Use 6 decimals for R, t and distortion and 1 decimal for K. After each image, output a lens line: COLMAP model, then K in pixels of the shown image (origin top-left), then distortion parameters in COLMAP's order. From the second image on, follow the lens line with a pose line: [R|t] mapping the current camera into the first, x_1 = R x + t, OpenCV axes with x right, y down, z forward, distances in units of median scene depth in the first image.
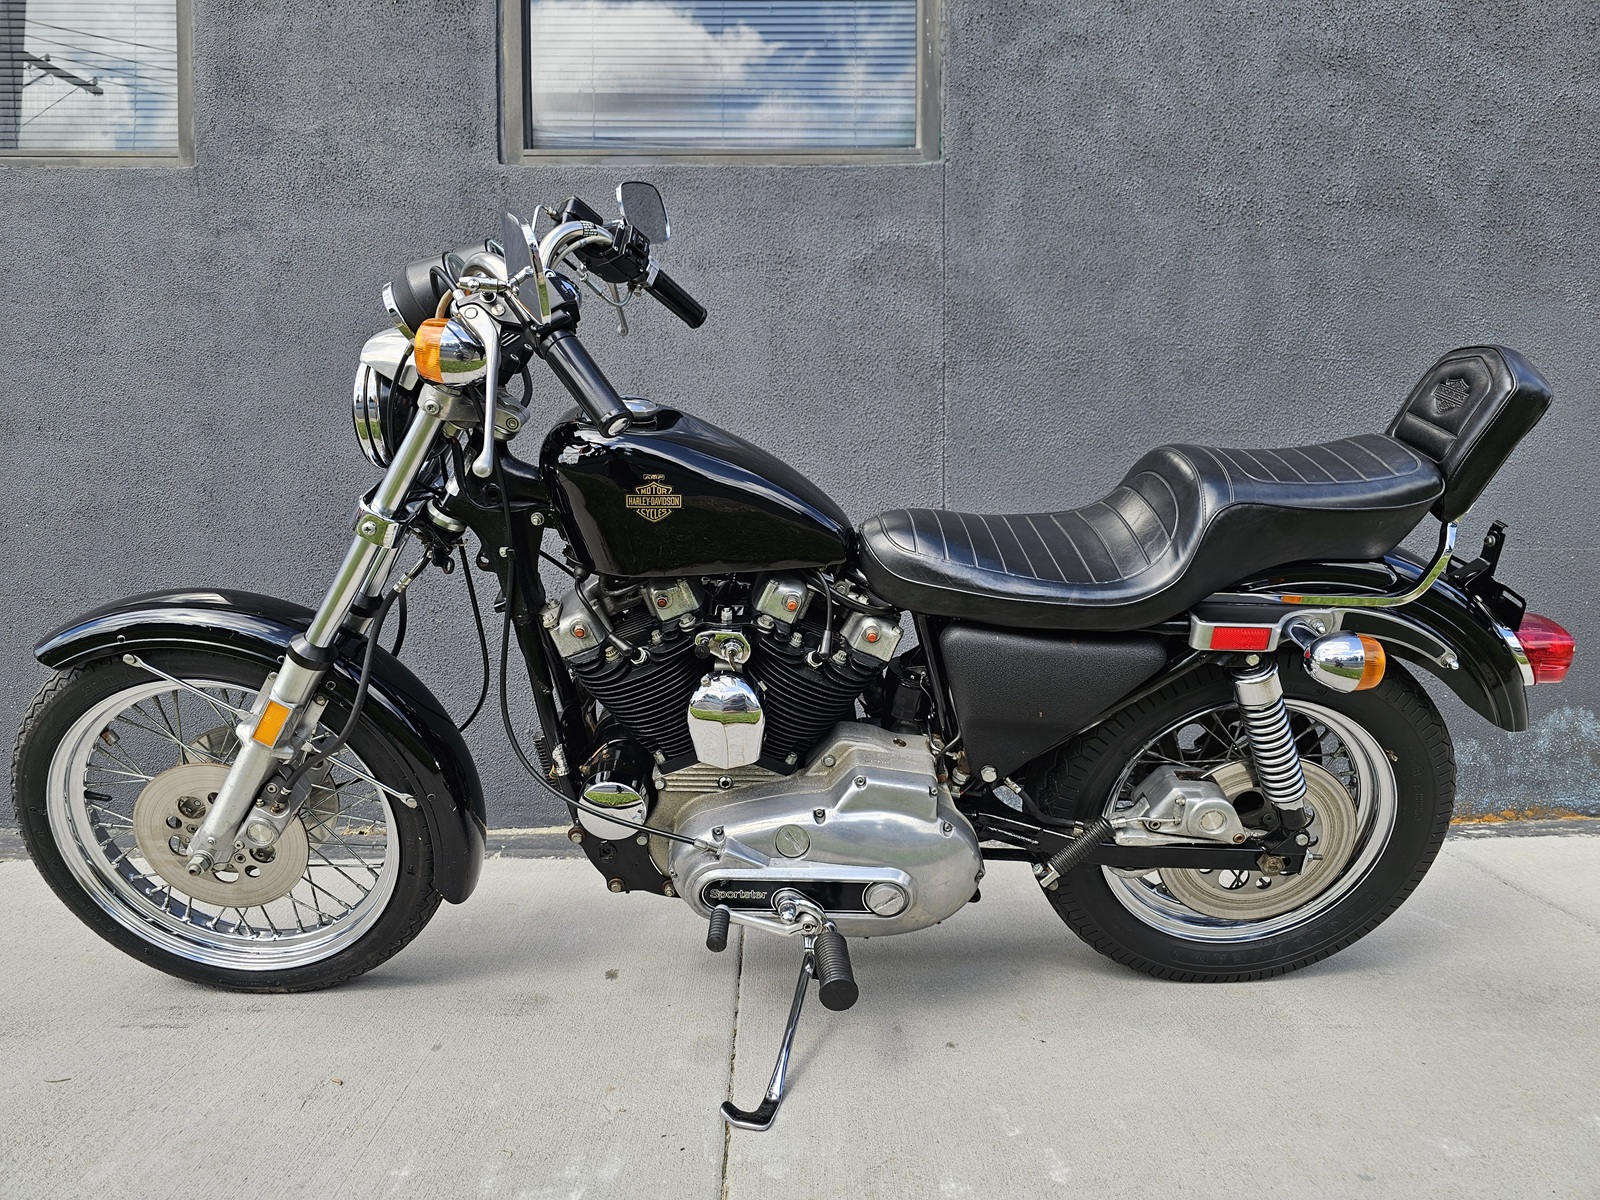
lens RADIAL K [[1072.0, 0, 790.2], [0, 1072.0, 571.4], [0, 0, 1]] dist [0.034670, -0.020266]
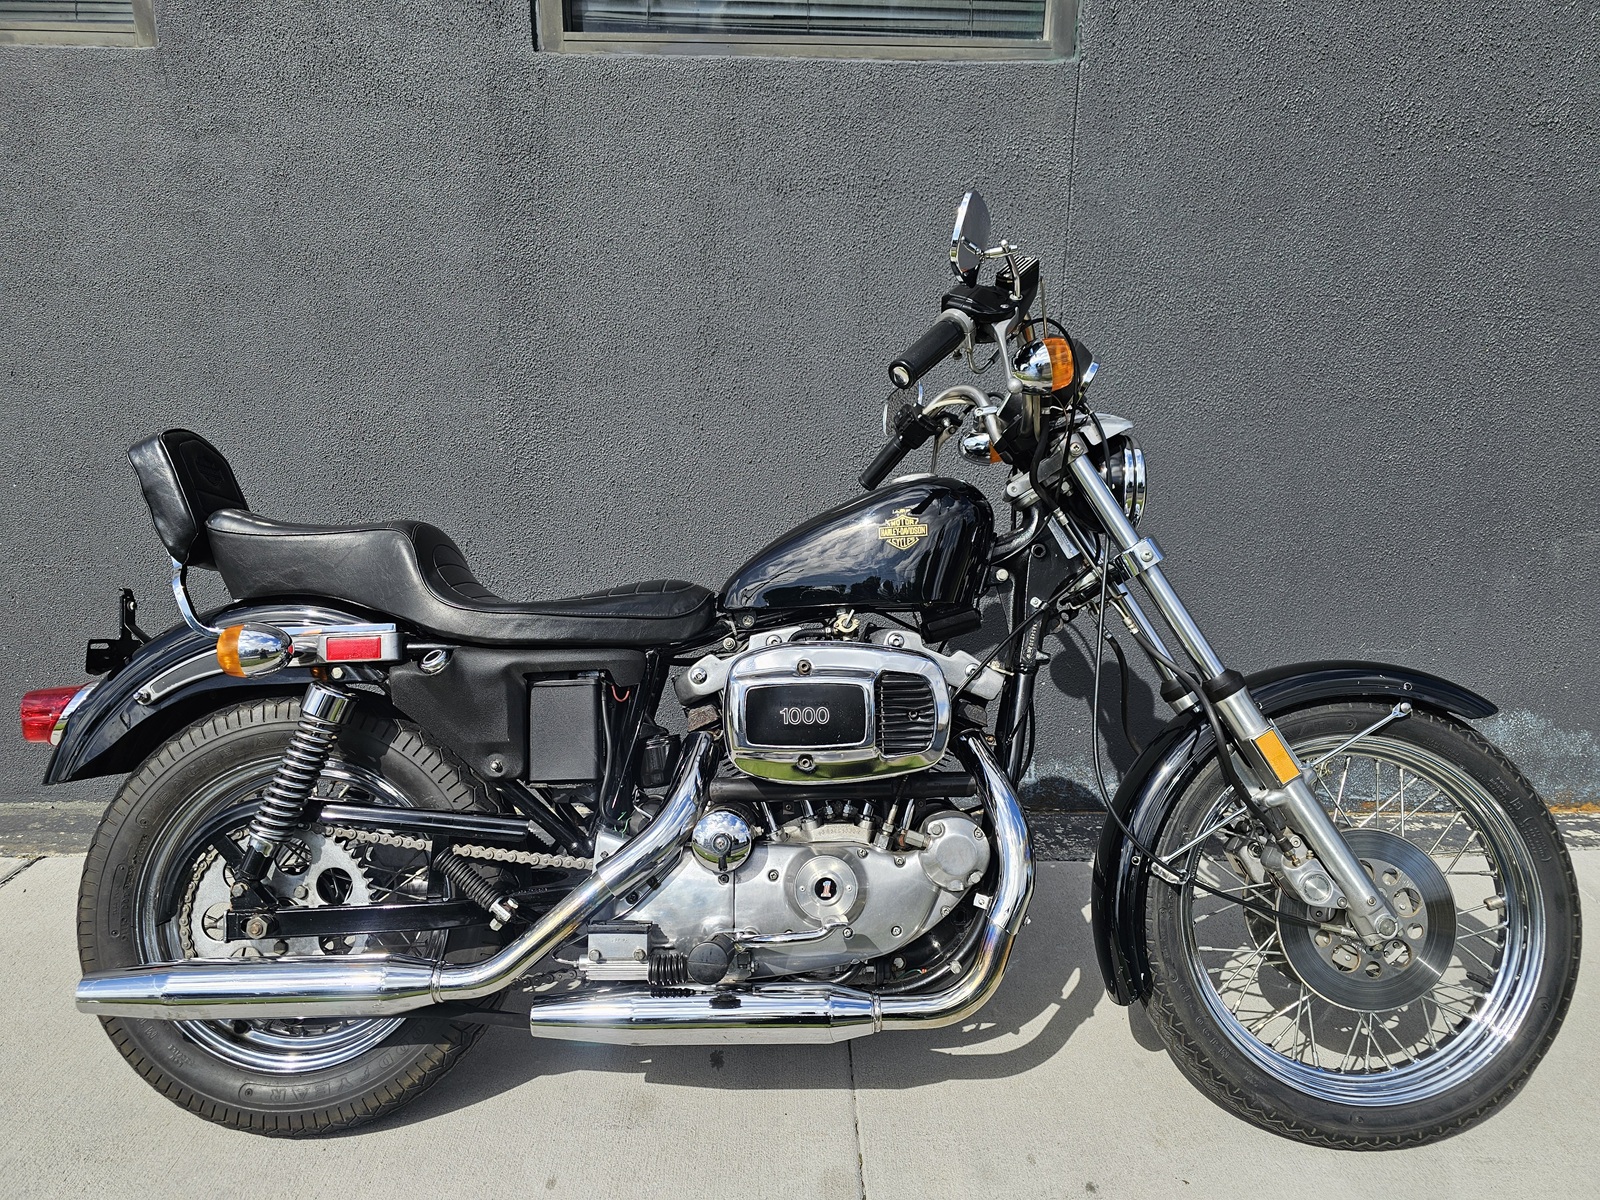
lens RADIAL K [[1072.0, 0, 805.3], [0, 1072.0, 600.9], [0, 0, 1]] dist [0.034670, -0.020266]
pose [[0.999751, 0.012975, 0.018174, -0.116624], [-0.016718, 0.974452, 0.223972, -0.249191], [-0.014803, -0.224220, 0.974426, 0.169598]]
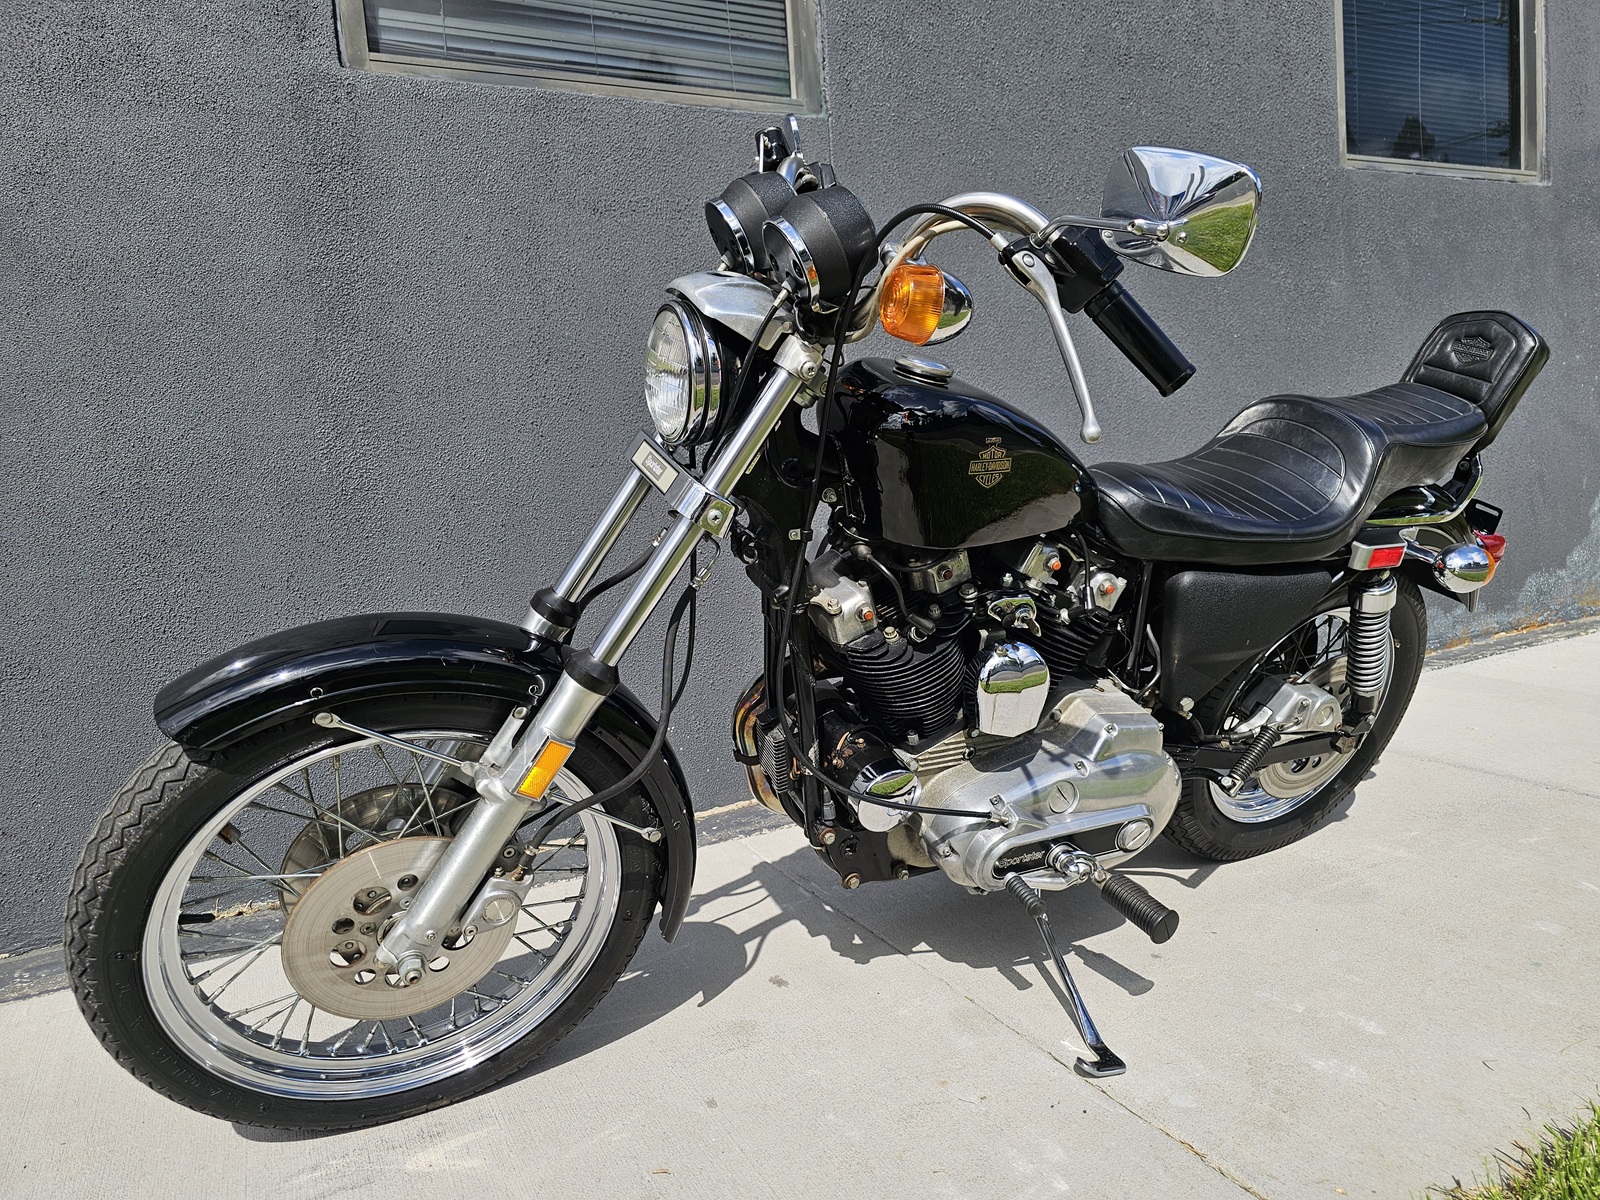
lens RADIAL K [[1072.0, 0, 799.4], [0, 1072.0, 583.4], [0, 0, 1]] dist [0.034670, -0.020266]
pose [[0.894432, -0.097422, 0.436464, -0.551237], [0.077005, 0.994957, 0.064277, -0.028807], [-0.440525, -0.023881, 0.897423, 0.173002]]
